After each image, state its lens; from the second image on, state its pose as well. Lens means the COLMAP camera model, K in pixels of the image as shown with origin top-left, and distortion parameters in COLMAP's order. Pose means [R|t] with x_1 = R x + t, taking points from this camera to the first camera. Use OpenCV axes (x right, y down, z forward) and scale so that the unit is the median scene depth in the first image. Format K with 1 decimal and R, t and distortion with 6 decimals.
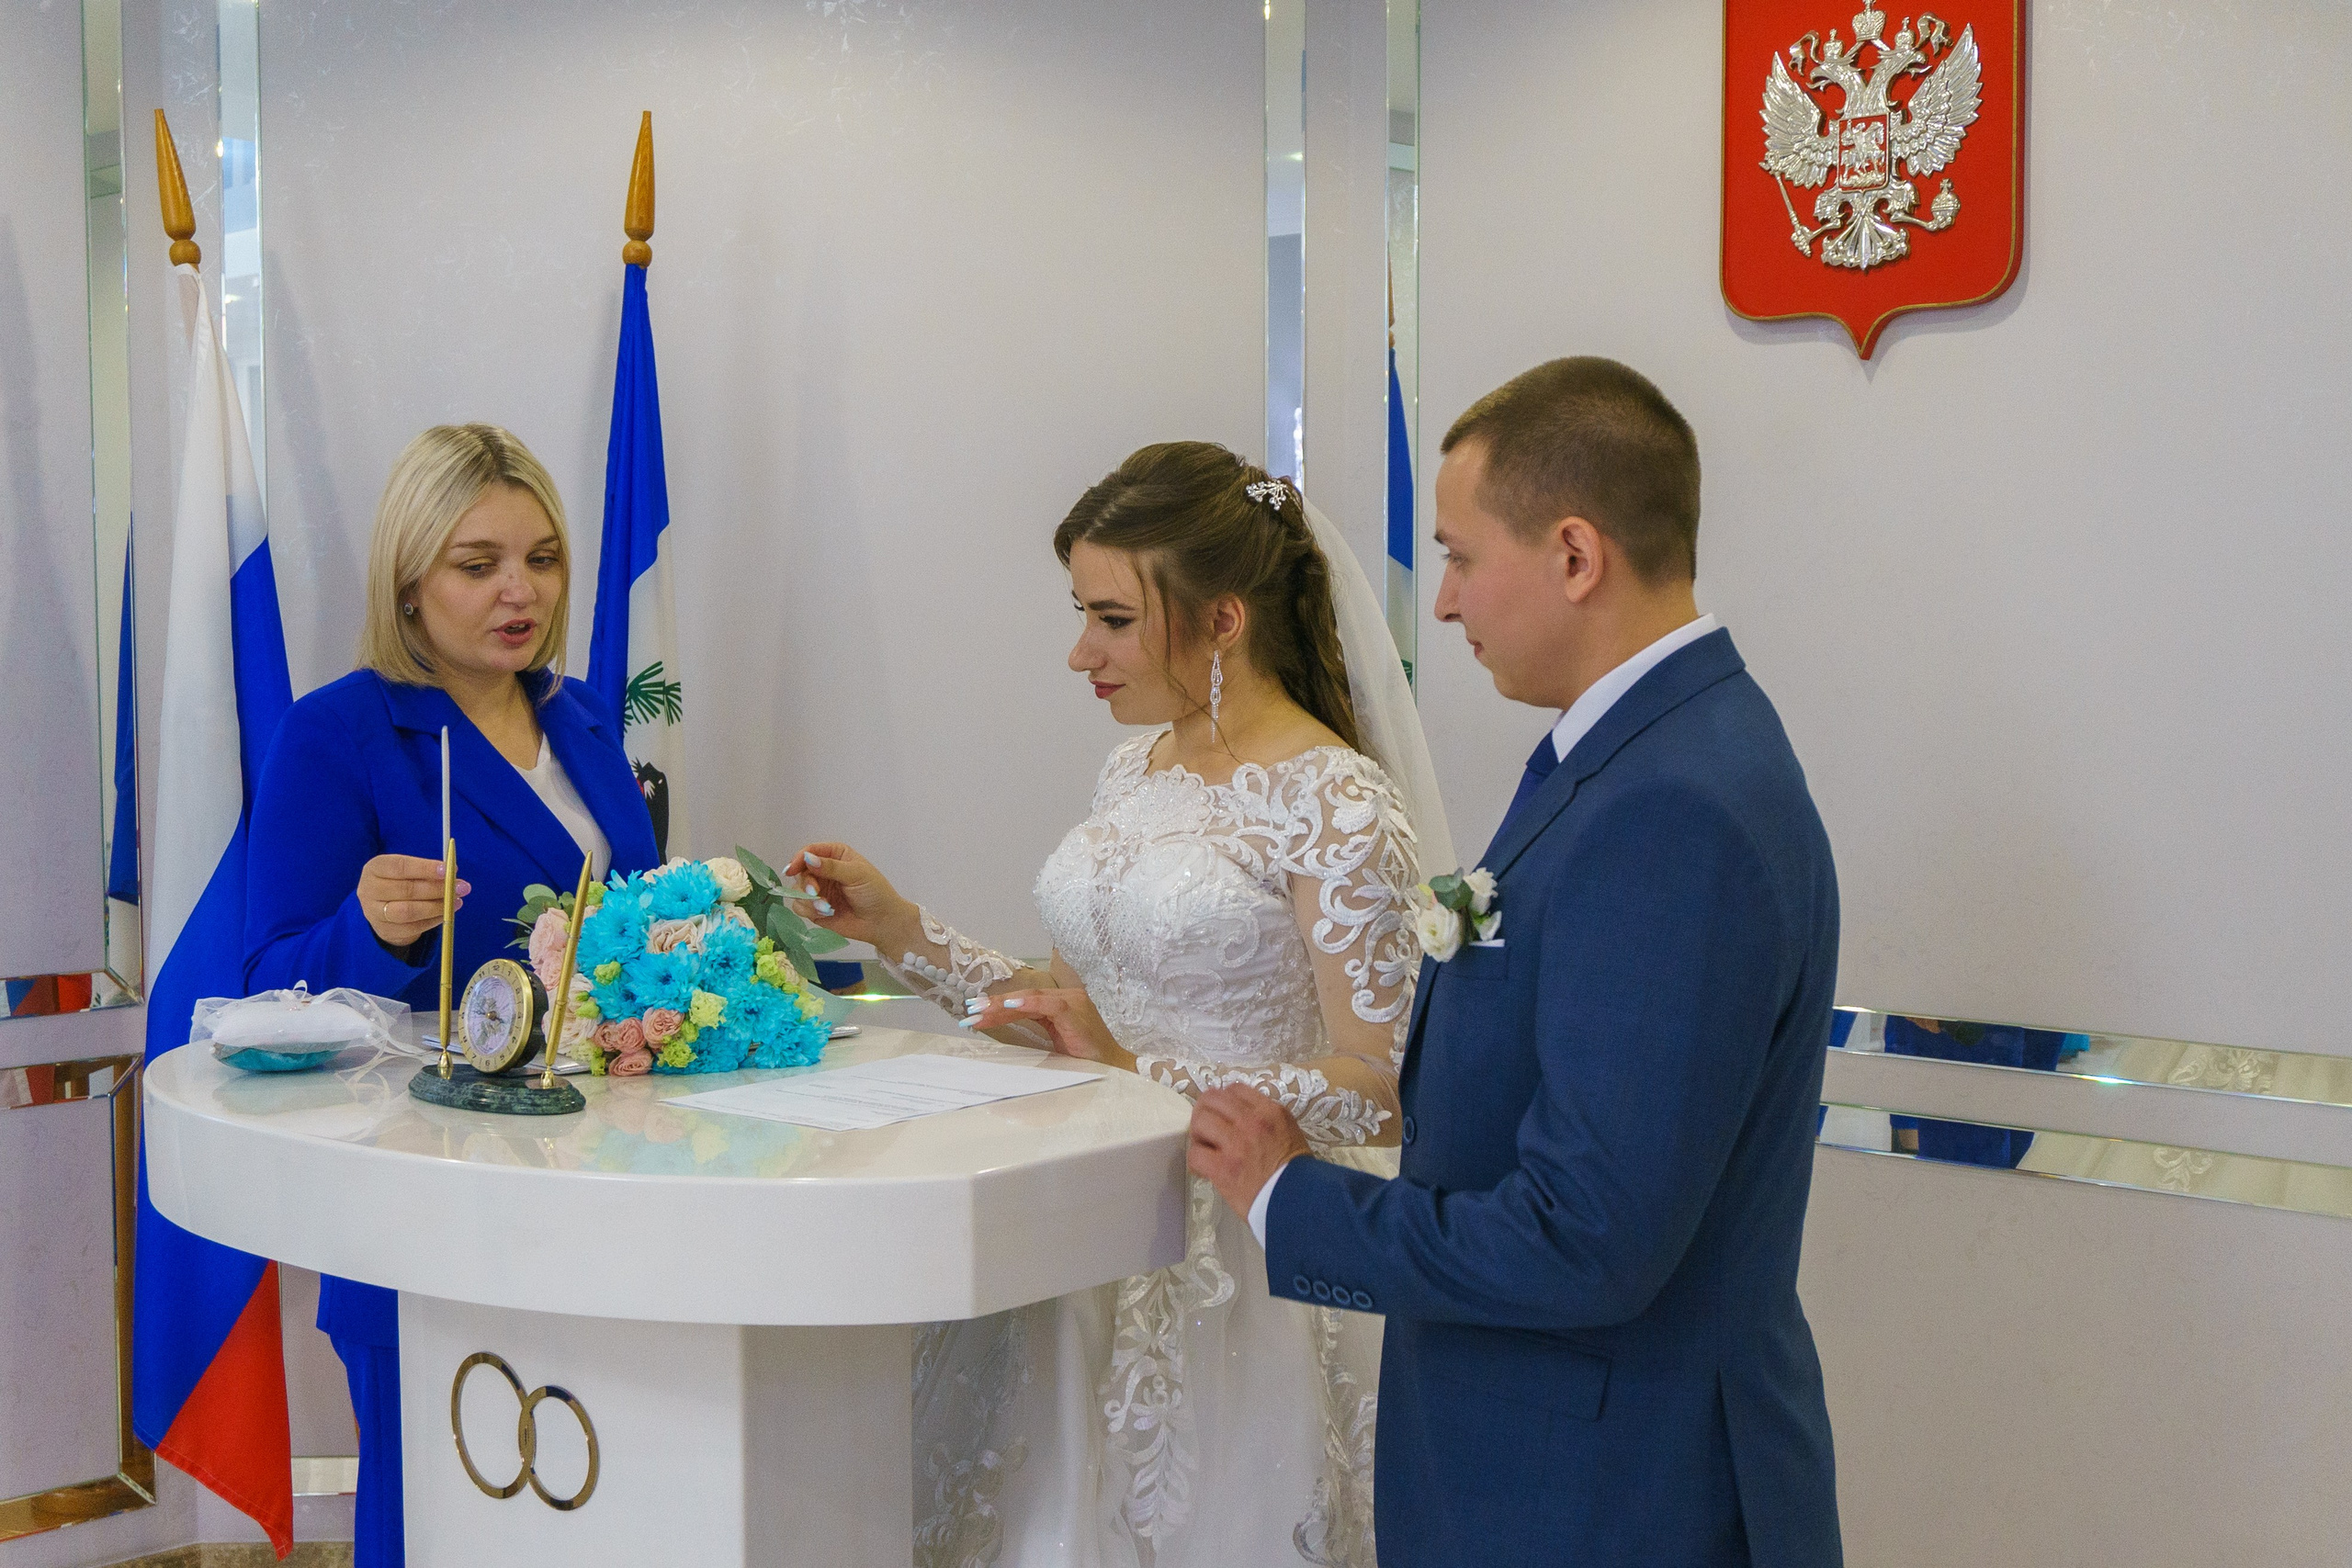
lens RADIAL K [[3044.3, 0, 1165.6], [0, 3044.3, 730.4], [0, 0, 1]] dist [0.041800, 0.000000]
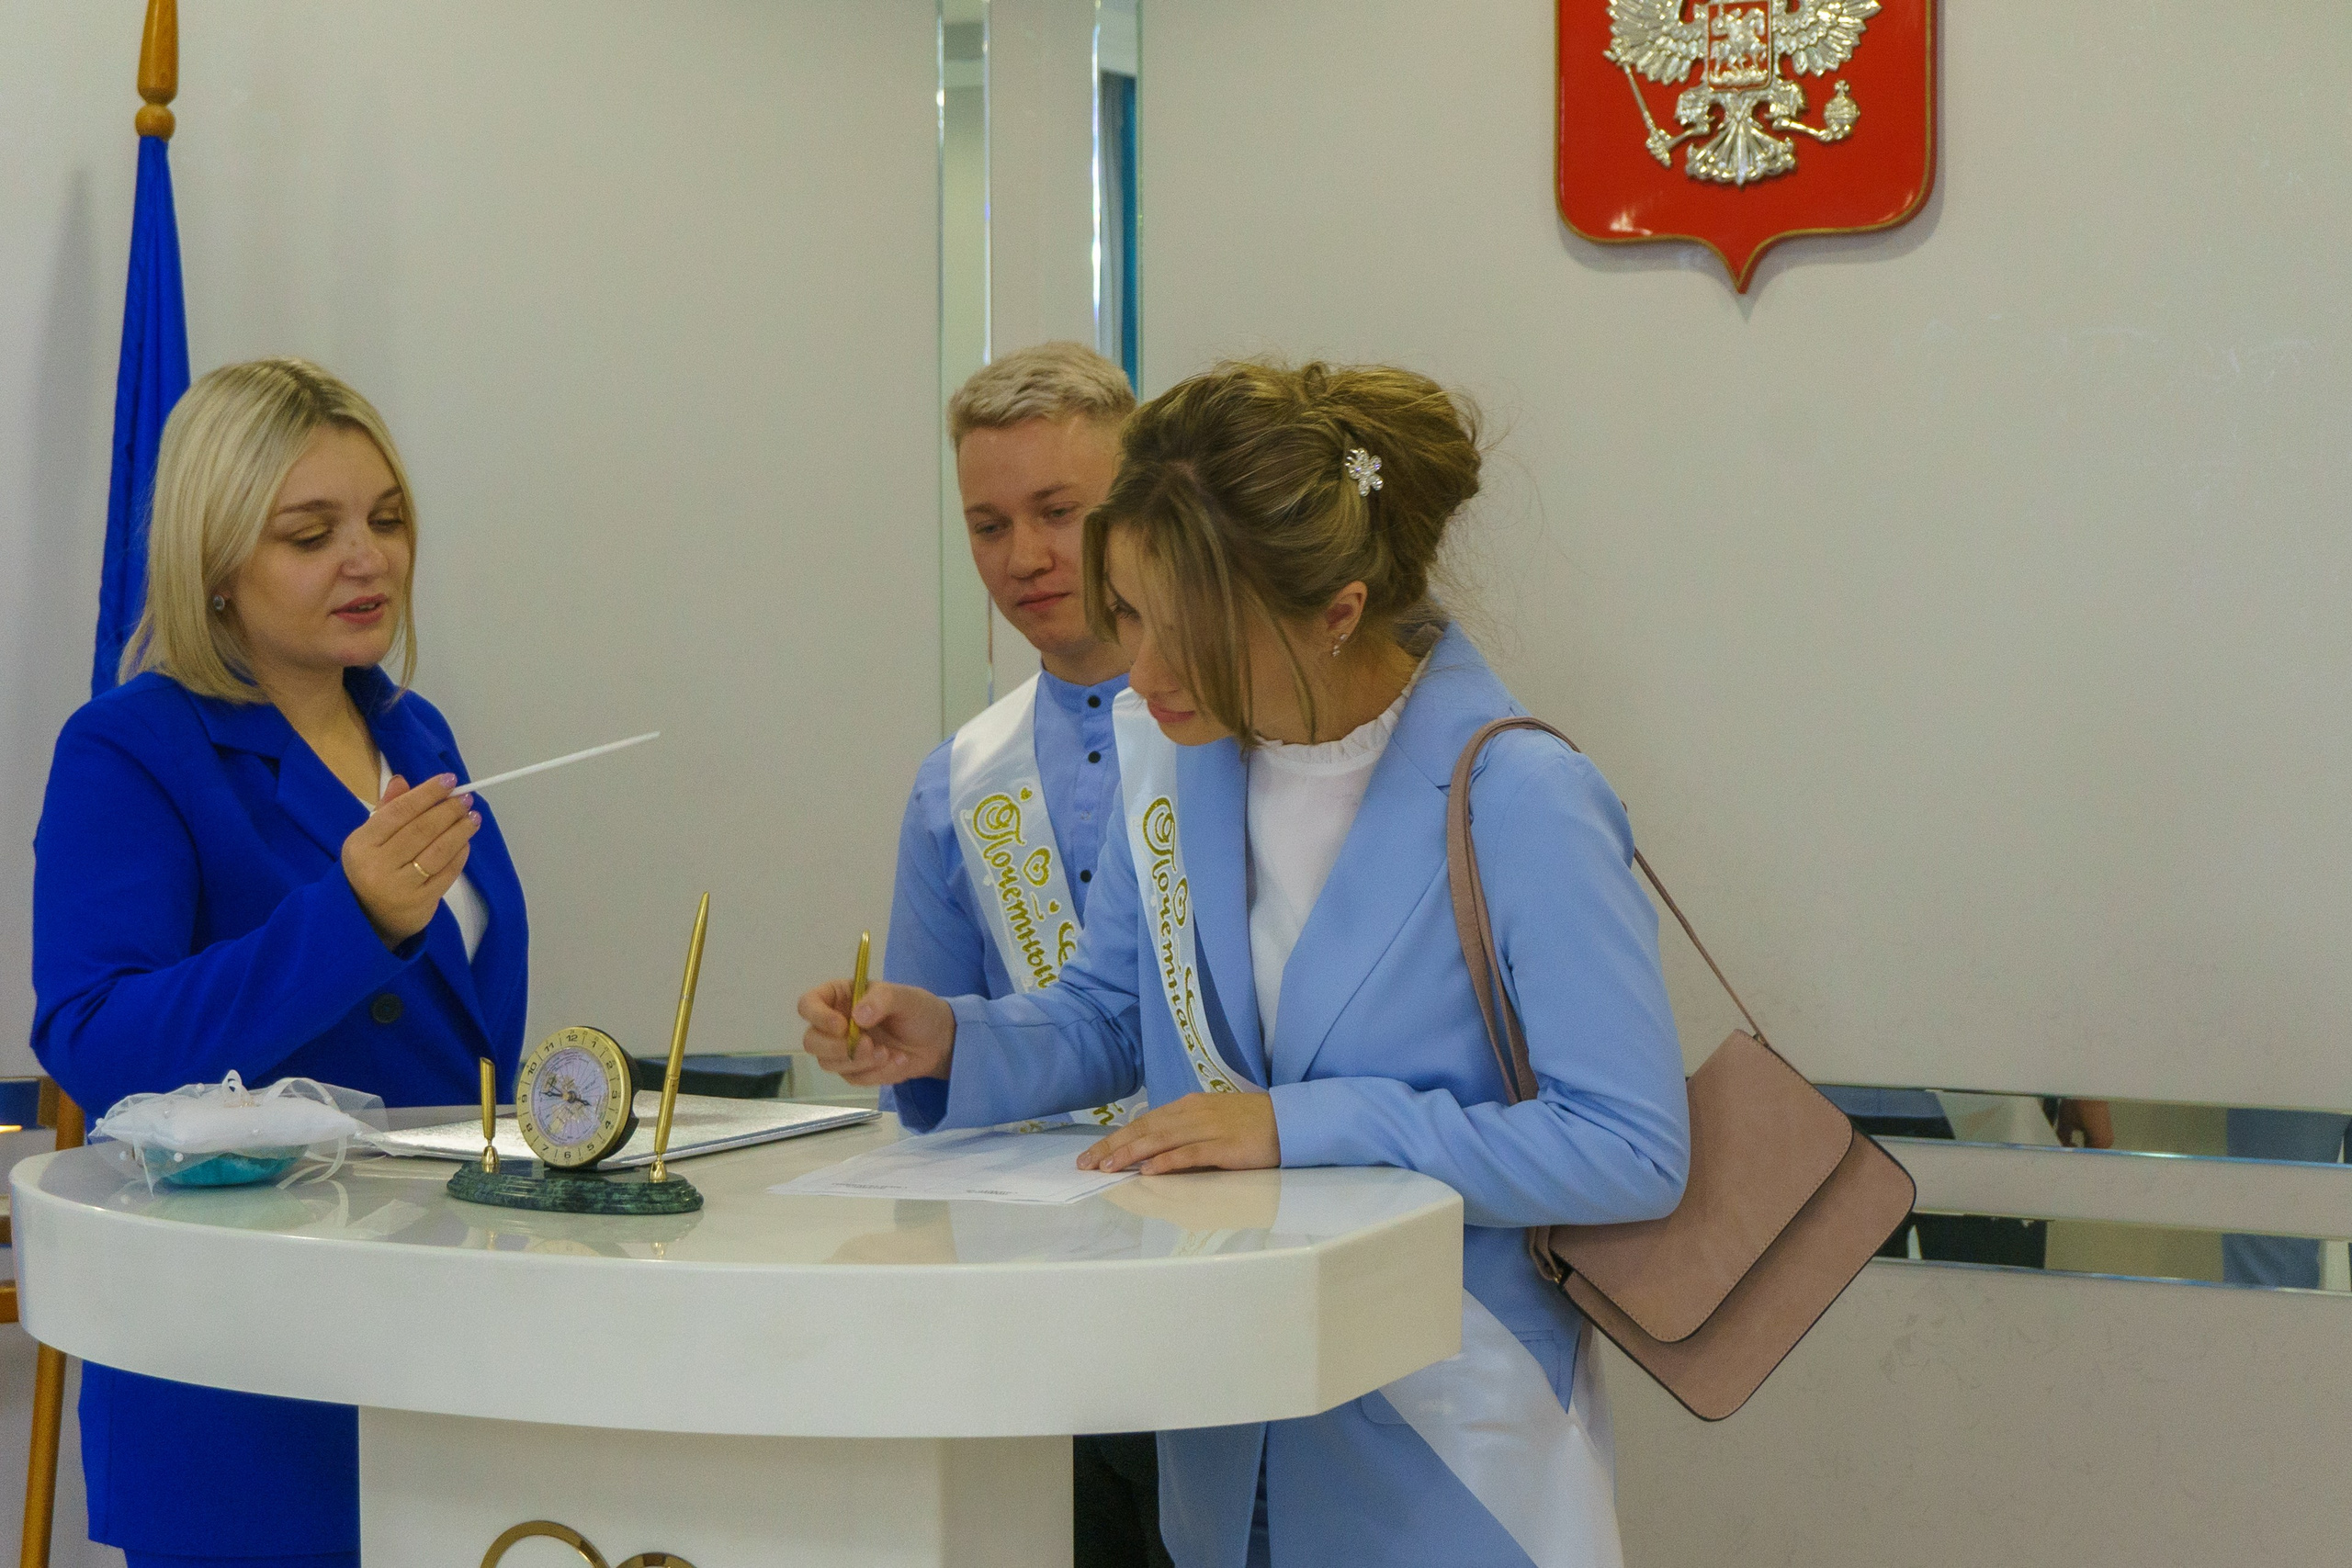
lens RADIAL K [[4208.9, 0, 1164.8], [0, 4208.9, 796.7], [0, 0, 1]] dist [0.007565, 0.000000]
pose [[0.966589, -0.013380, 0.255982, -0.219985], [0.012130, 0.999906, 0.006459, 0.005940], [-0.256044, -0.003138, 0.966660, -0.067135]]
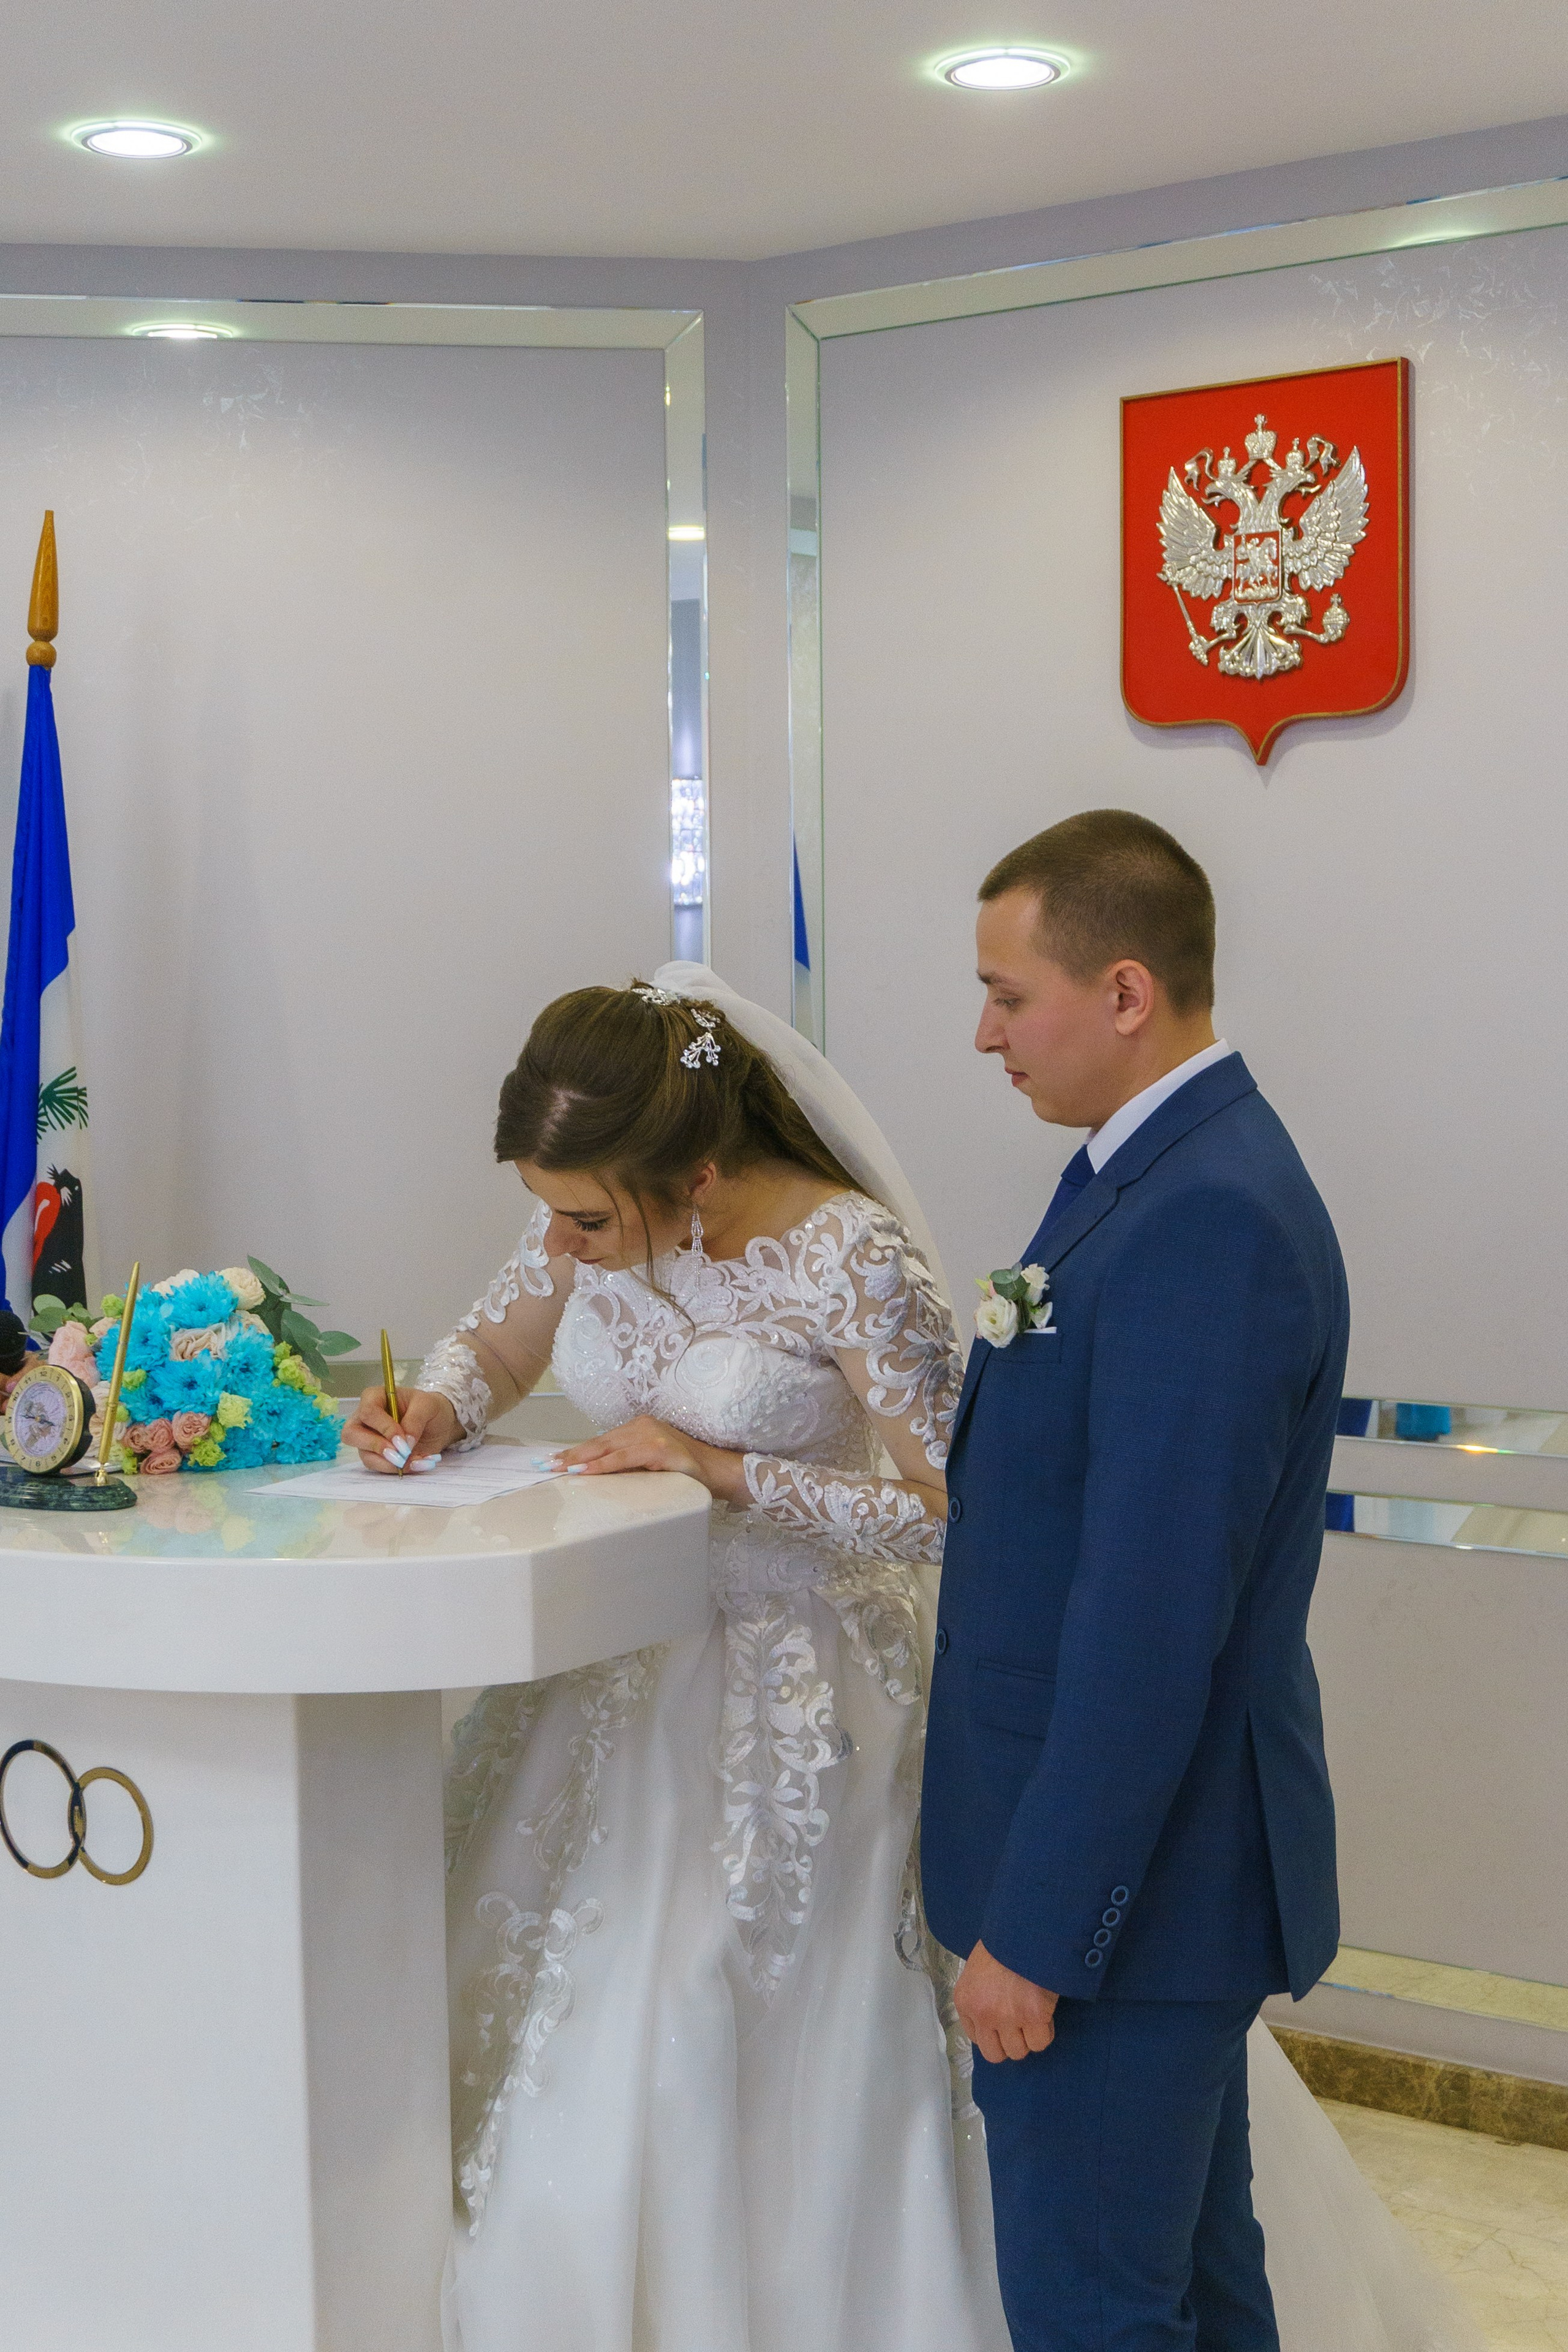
lens RADIAL K [[3274.8, 0, 830.9], [0, 3274.8, 1167.8], [0, 0, 1]] dist [0.013349, 0.000000]
pose [[0.992886, -0.015226, 0.118093, -0.051572], [0.013165, 0.999747, 0.018219, -0.006611], [-0.118341, -0.016534, 0.992835, -0.096442]]
